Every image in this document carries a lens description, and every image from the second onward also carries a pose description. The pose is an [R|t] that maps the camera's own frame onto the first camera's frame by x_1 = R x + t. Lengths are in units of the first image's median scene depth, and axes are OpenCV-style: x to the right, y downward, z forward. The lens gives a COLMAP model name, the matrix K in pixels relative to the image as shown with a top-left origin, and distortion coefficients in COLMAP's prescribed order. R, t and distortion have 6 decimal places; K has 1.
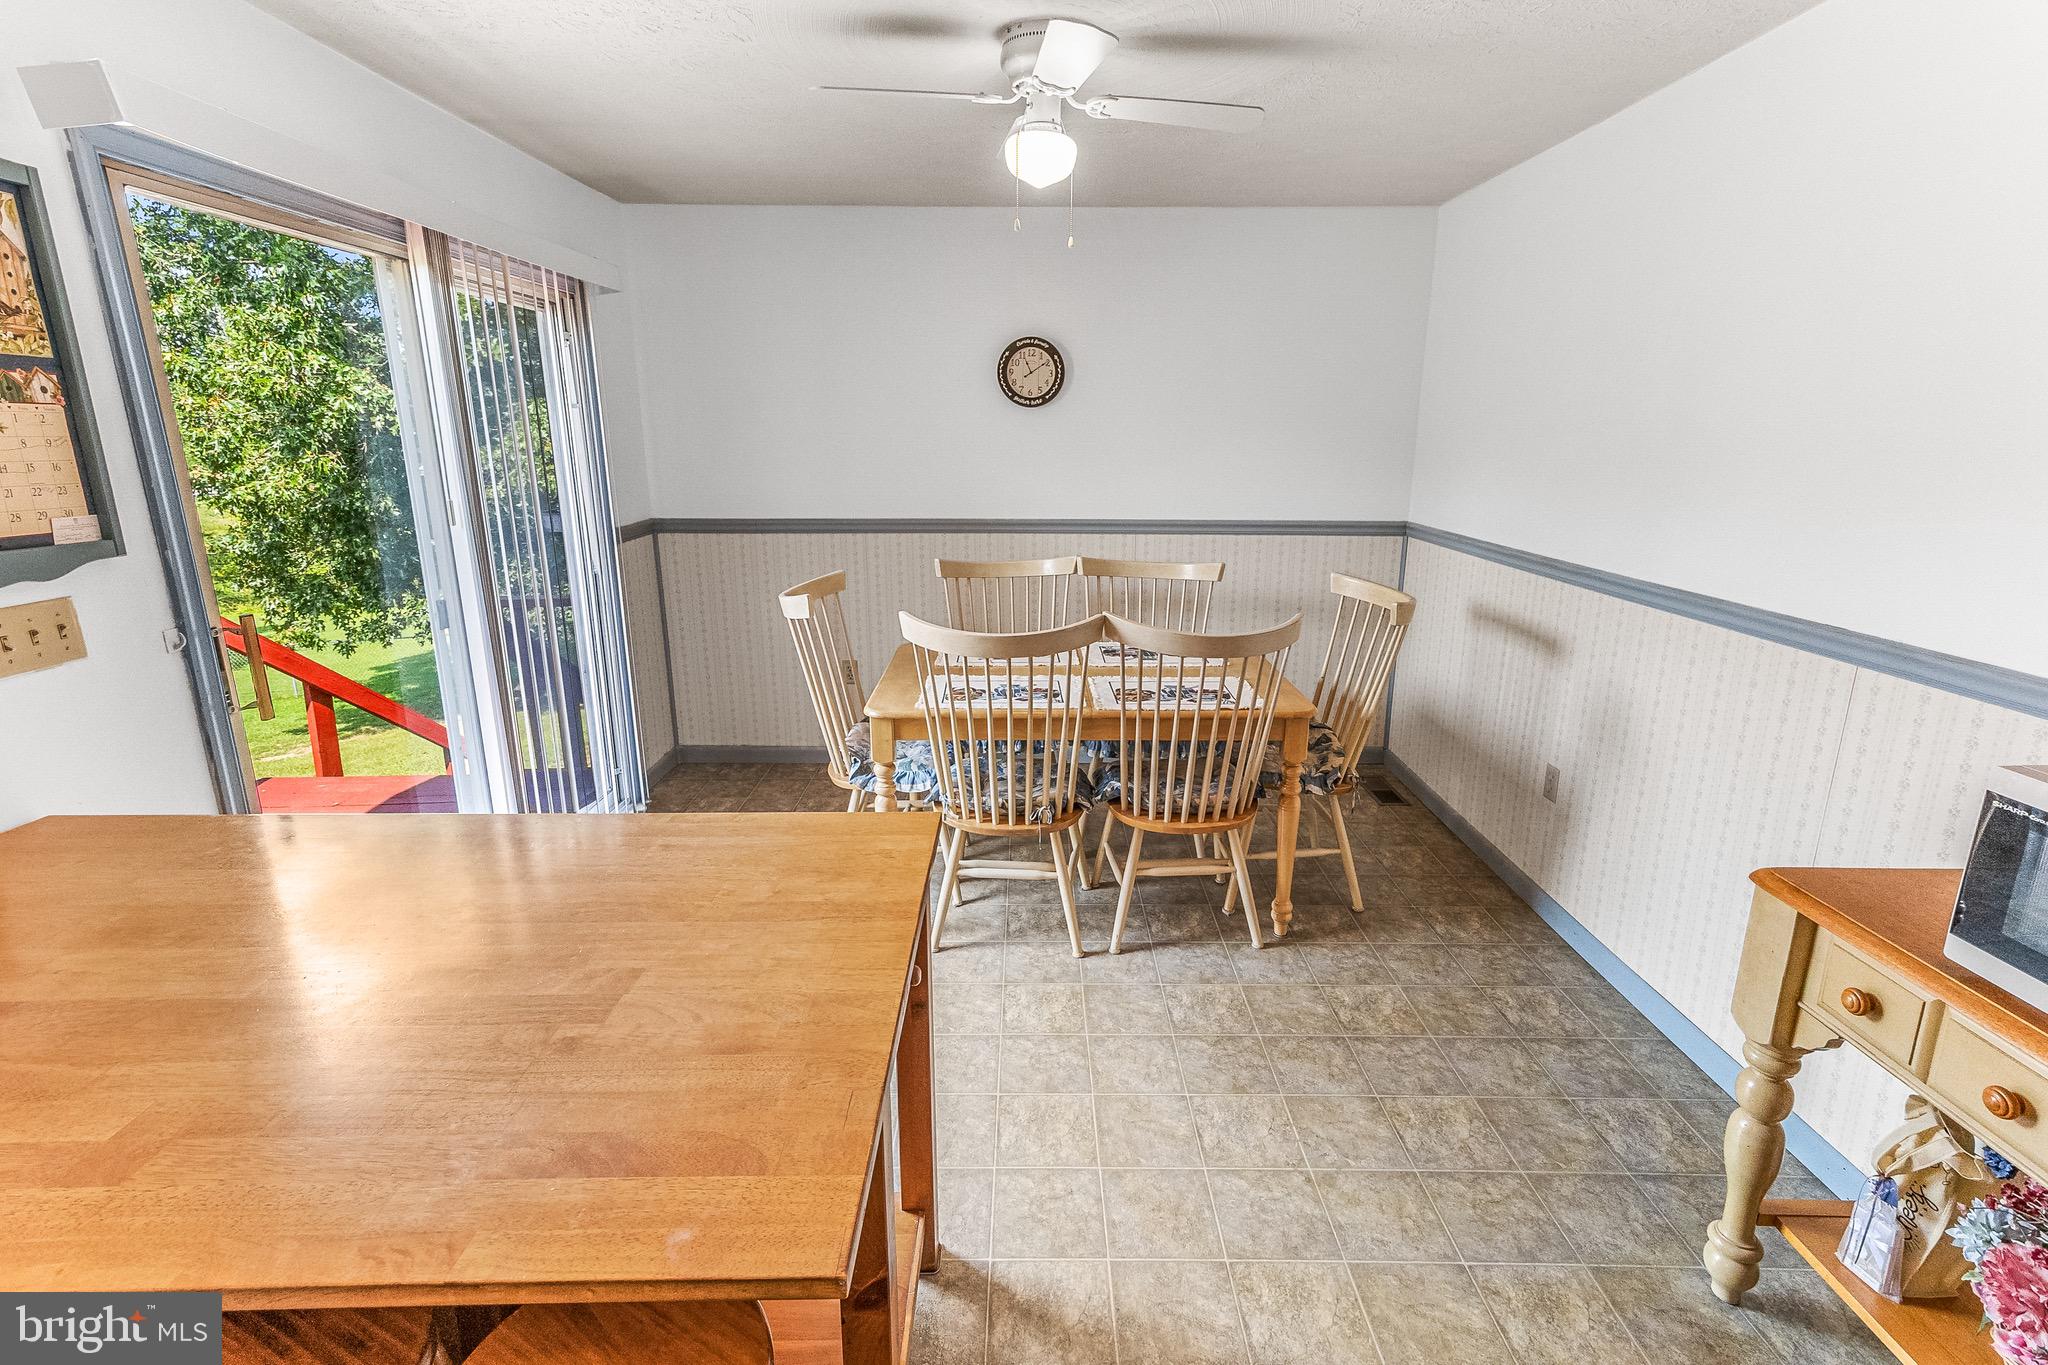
lens RADIAL K [[916.5, 0, 1027.9], [0, 916.5, 650.1], [0, 0, 1]] dist [-0.000392, 0.000340]
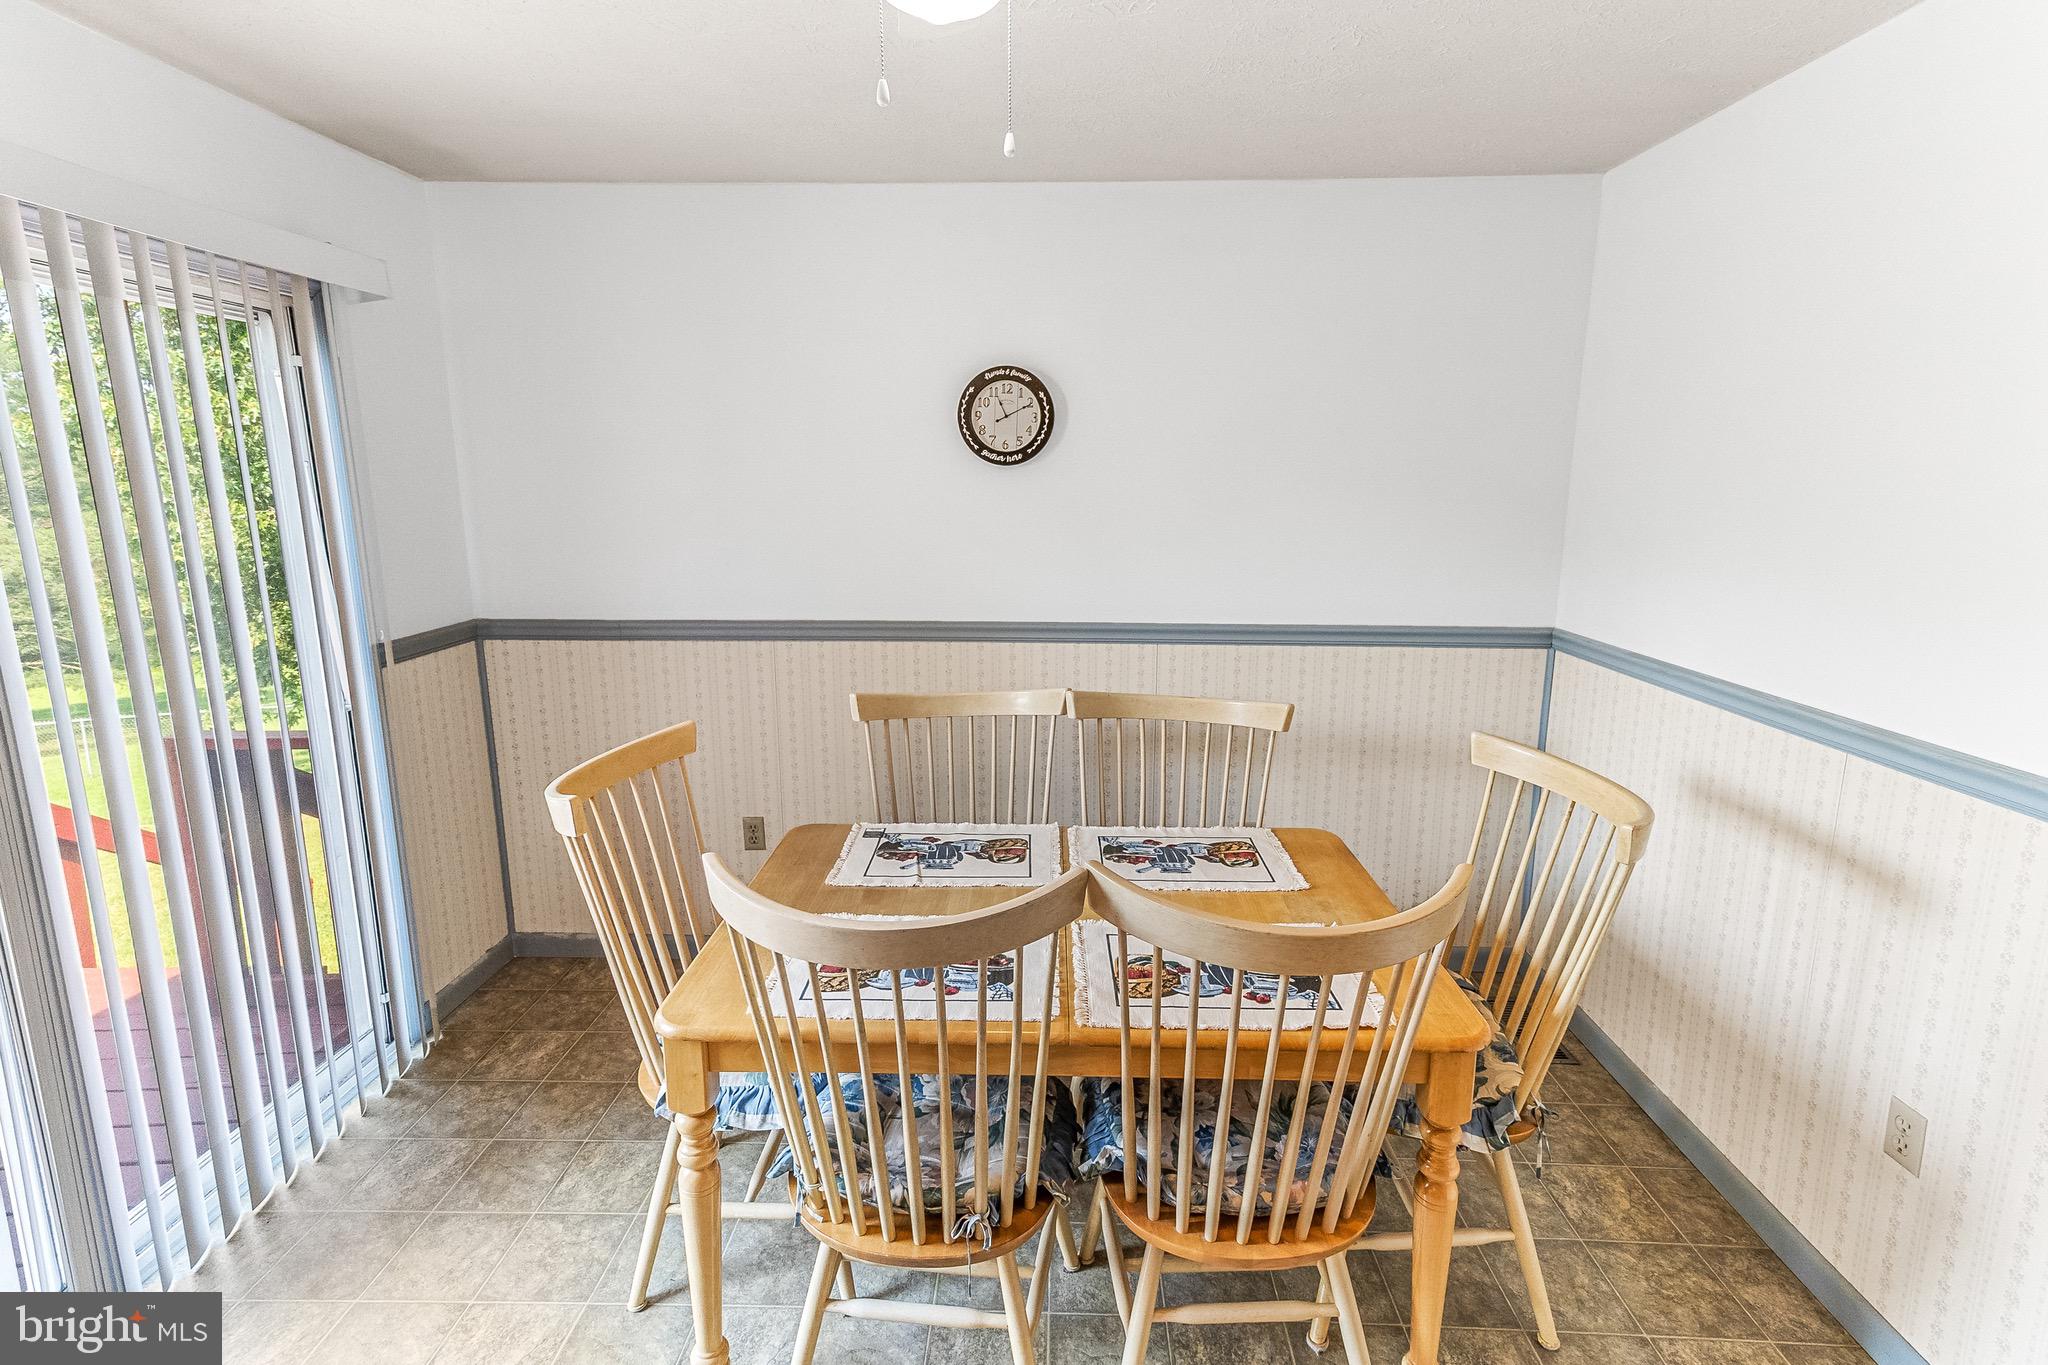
lens RADIAL K [[945.4, 0, 1024.9], [0, 945.4, 645.1], [0, 0, 1]] dist [0.004693, 0.000944]
pose [[0.999529, 0.004660, -0.030341, 0.052717], [-0.006547, 0.998031, -0.062377, -0.108632], [0.029990, 0.062546, 0.997591, 0.378204]]
